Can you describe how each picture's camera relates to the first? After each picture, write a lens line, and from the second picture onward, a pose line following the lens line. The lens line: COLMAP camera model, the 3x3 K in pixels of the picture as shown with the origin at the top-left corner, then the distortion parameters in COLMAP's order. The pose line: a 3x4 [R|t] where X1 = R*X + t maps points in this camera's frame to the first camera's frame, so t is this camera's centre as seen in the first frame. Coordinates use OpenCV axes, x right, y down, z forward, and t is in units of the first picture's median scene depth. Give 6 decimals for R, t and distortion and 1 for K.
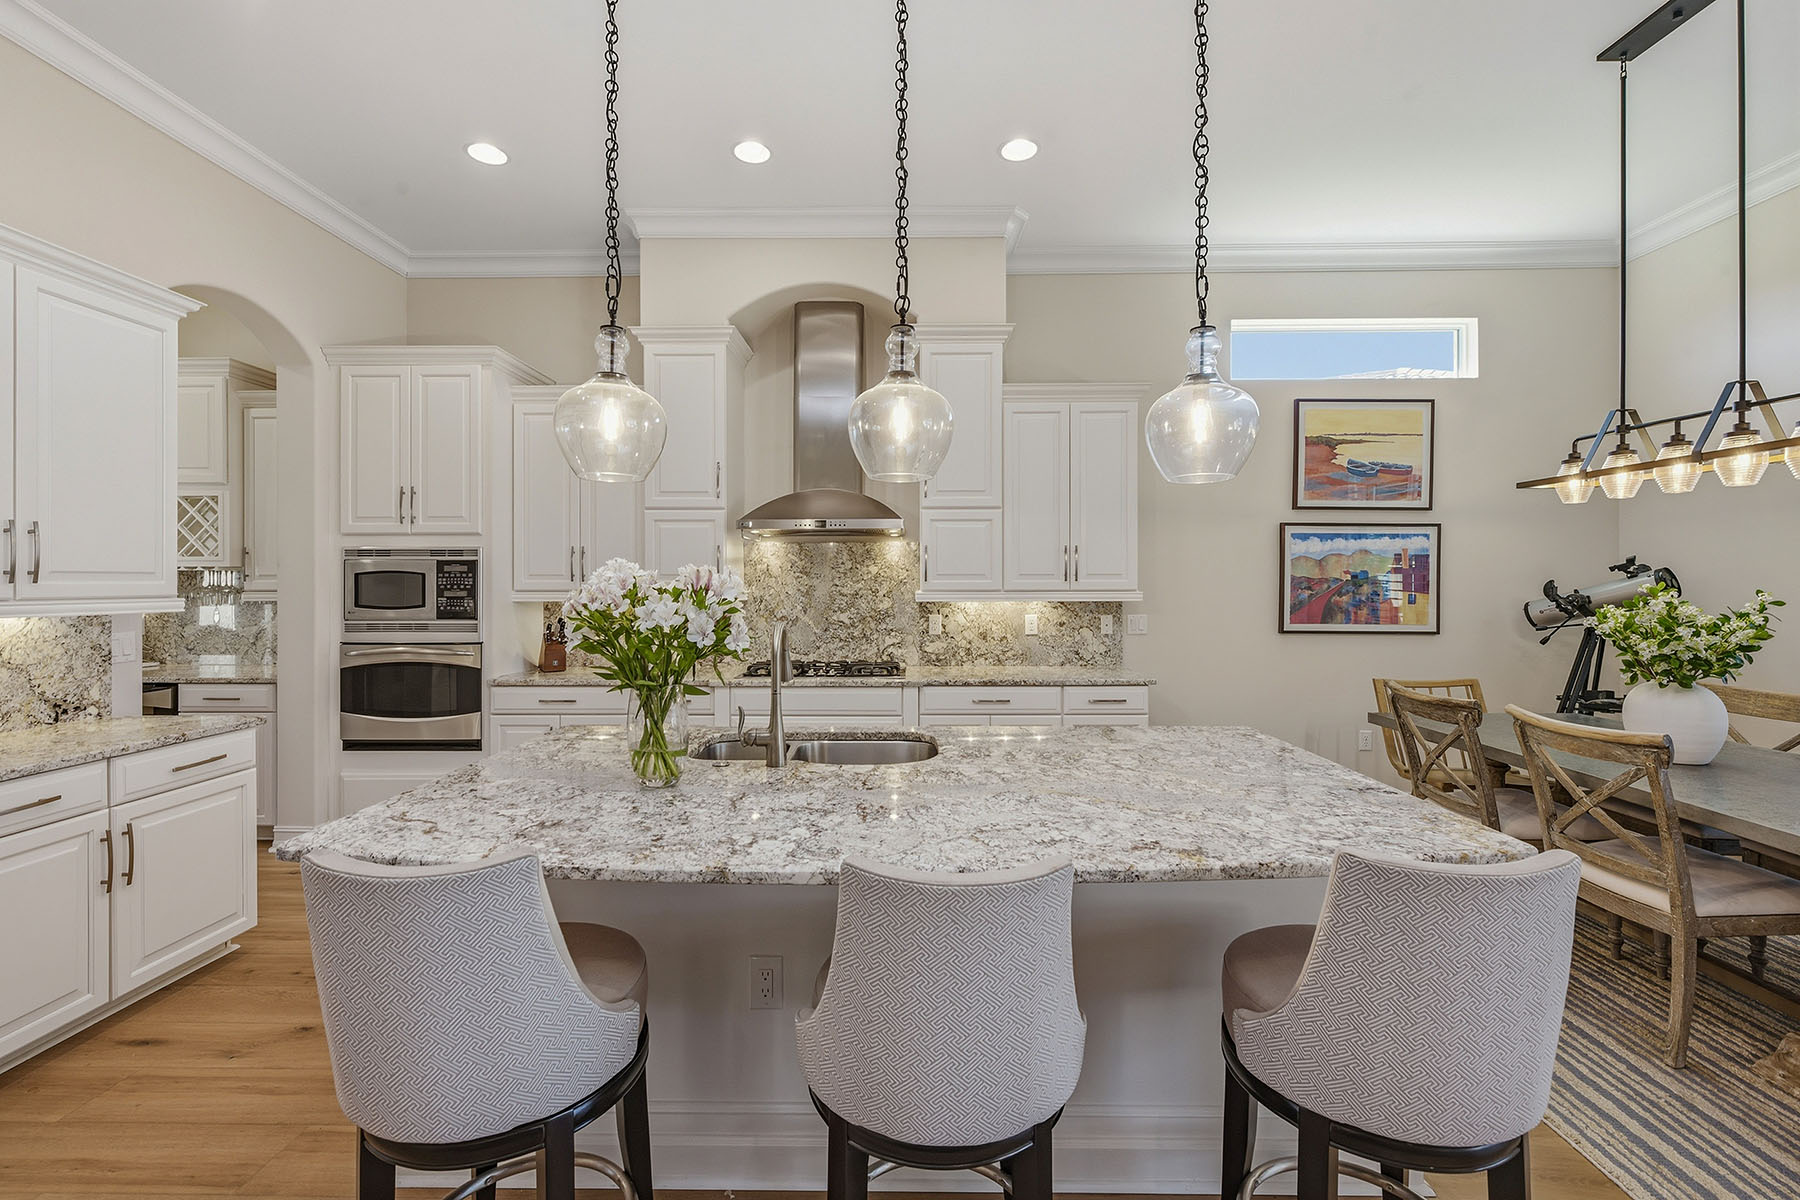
lens RADIAL K [[759.2, 0, 897.7], [0, 759.2, 584.6], [0, 0, 1]] dist [0.001671, -0.000842]
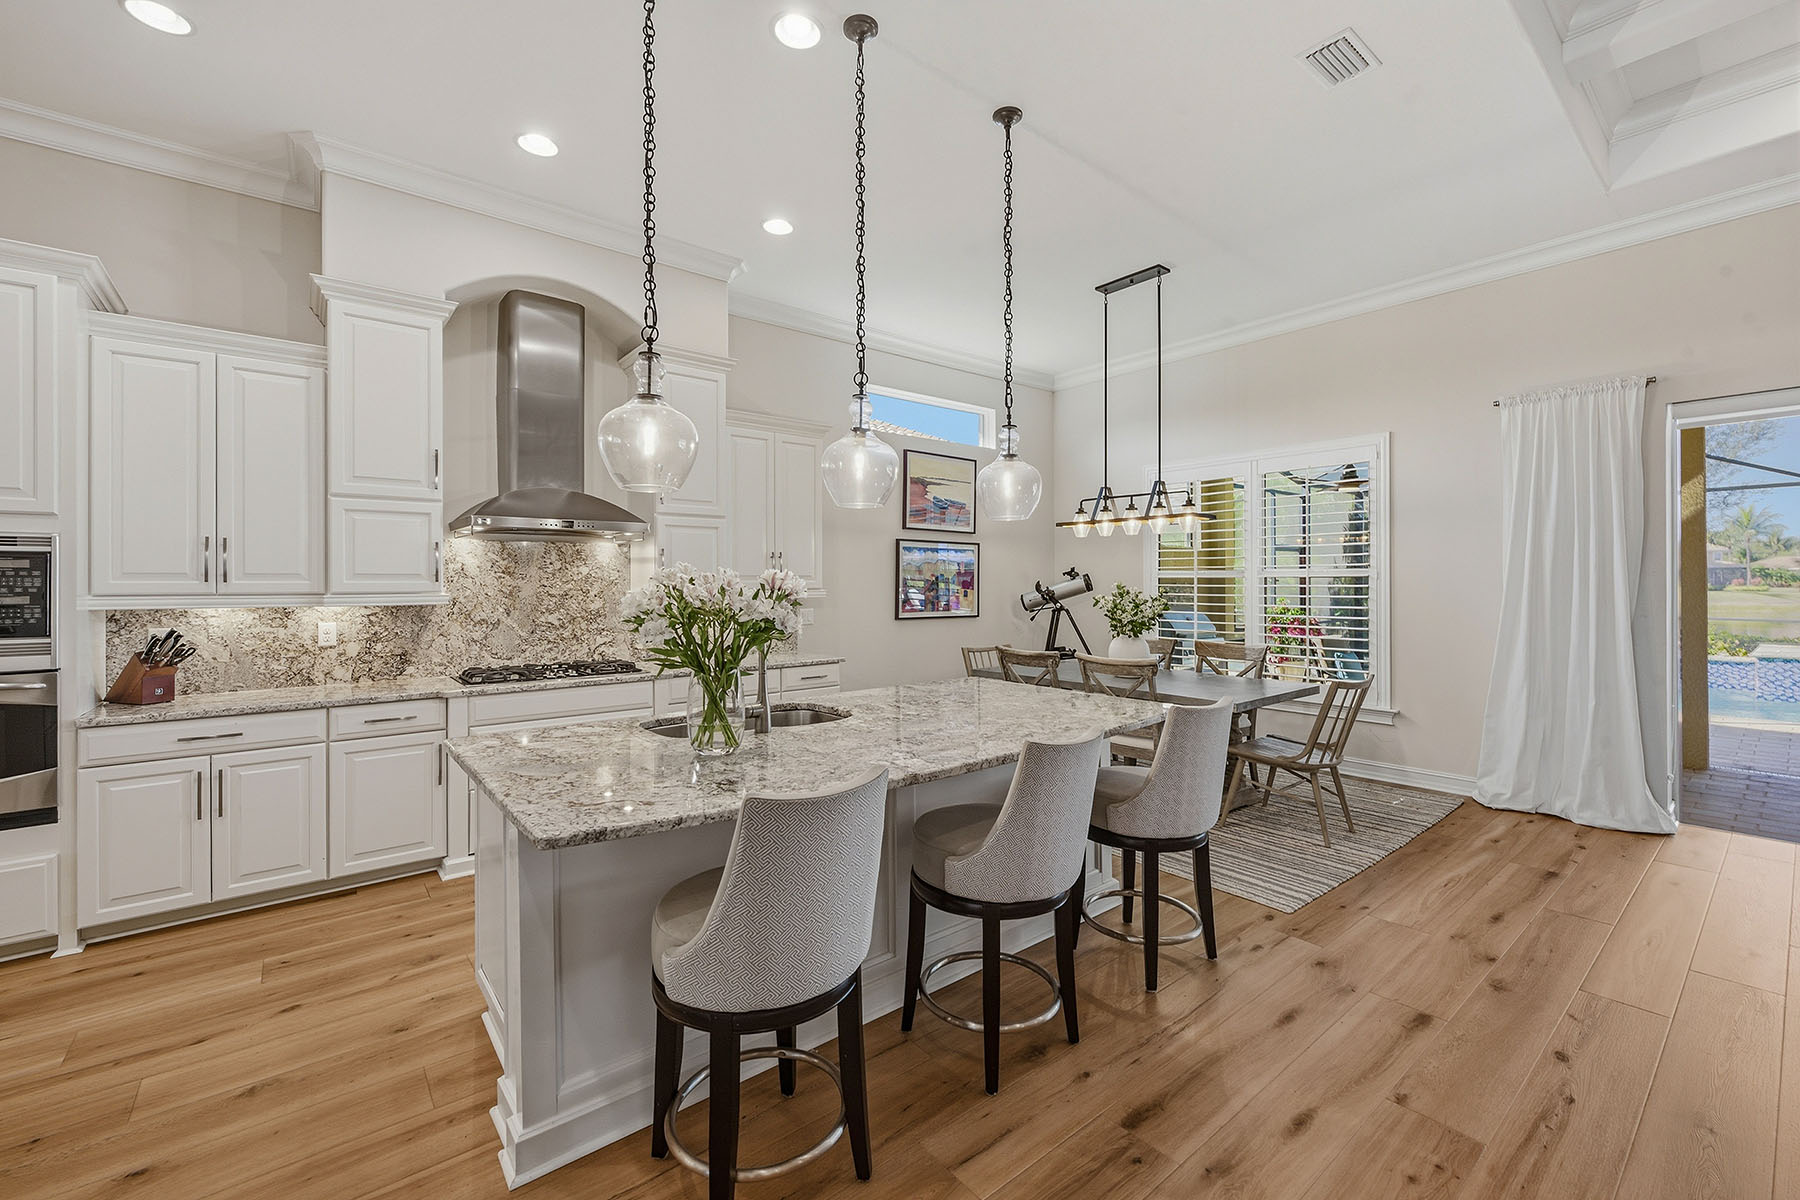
lens RADIAL K [[746.9, 0, 903.3], [0, 746.9, 585.1], [0, 0, 1]] dist [0.003777, -0.000371]
pose [[0.764991, -0.003353, 0.644032, -0.364089], [0.003002, 0.999994, 0.001640, -0.000392], [-0.644034, 0.000679, 0.764997, -0.034283]]
